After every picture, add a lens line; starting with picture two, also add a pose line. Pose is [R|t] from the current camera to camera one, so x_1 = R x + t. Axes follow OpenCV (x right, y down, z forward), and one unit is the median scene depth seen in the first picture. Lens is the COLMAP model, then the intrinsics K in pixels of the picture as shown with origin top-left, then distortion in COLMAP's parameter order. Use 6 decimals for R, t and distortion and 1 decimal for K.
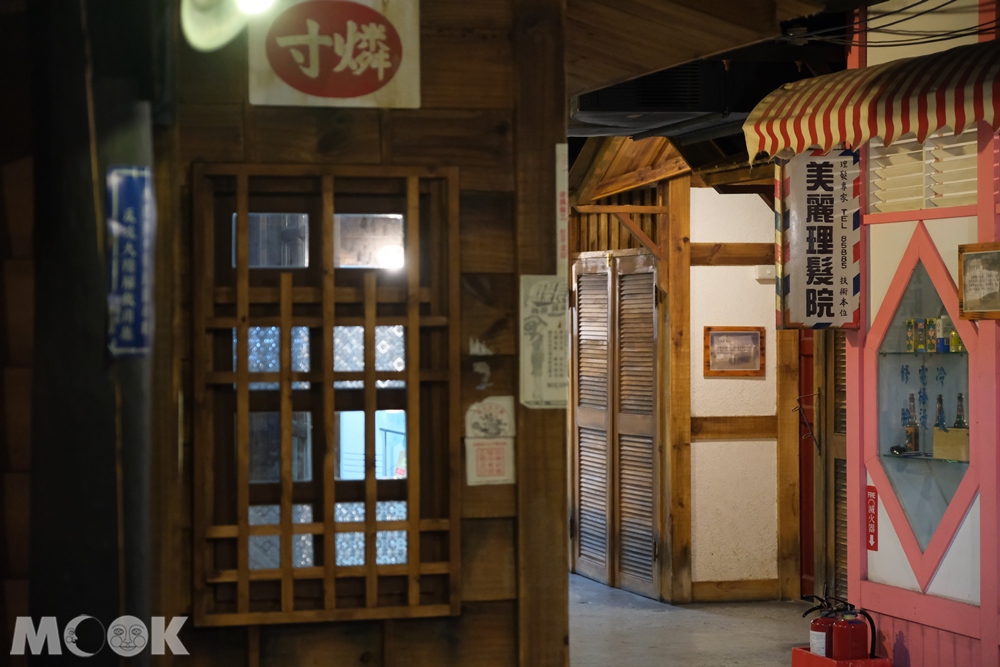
lens RADIAL K [[2394.8, 0, 500.1], [0, 2394.8, 332.7], [0, 0, 1]] dist [-0.148458, 0.000000]
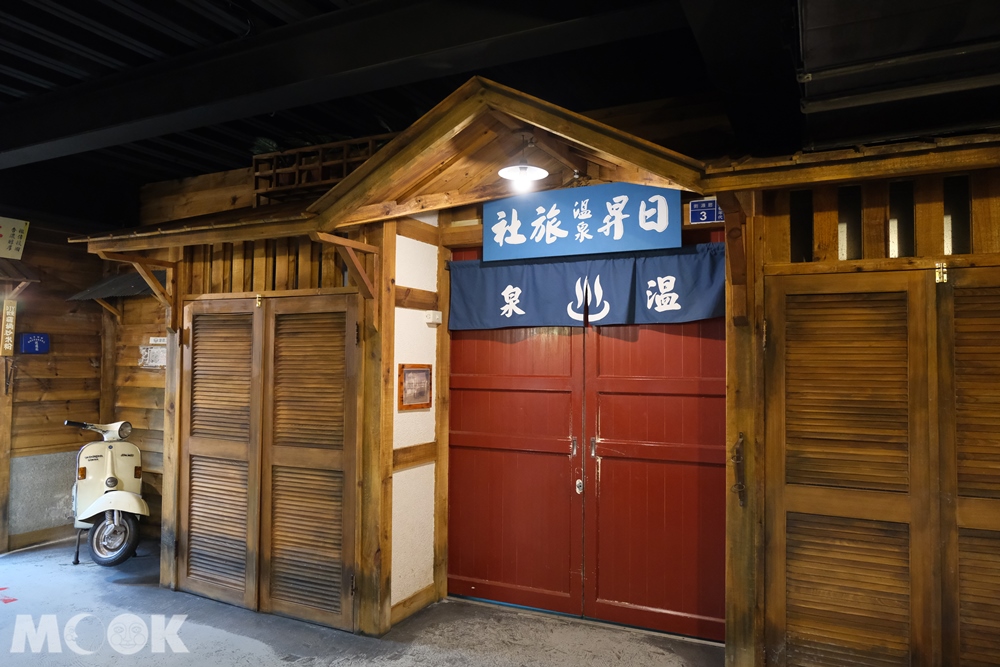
lens RADIAL K [[702.3, 0, 500.0], [0, 702.3, 335.6], [0, 0, 1]] dist [-0.025556, -0.002538]
pose [[0.689508, 0.033399, 0.723507, -0.109374], [-0.005574, 0.999151, -0.040811, -0.002735], [-0.724256, 0.024107, 0.689109, 0.738743]]
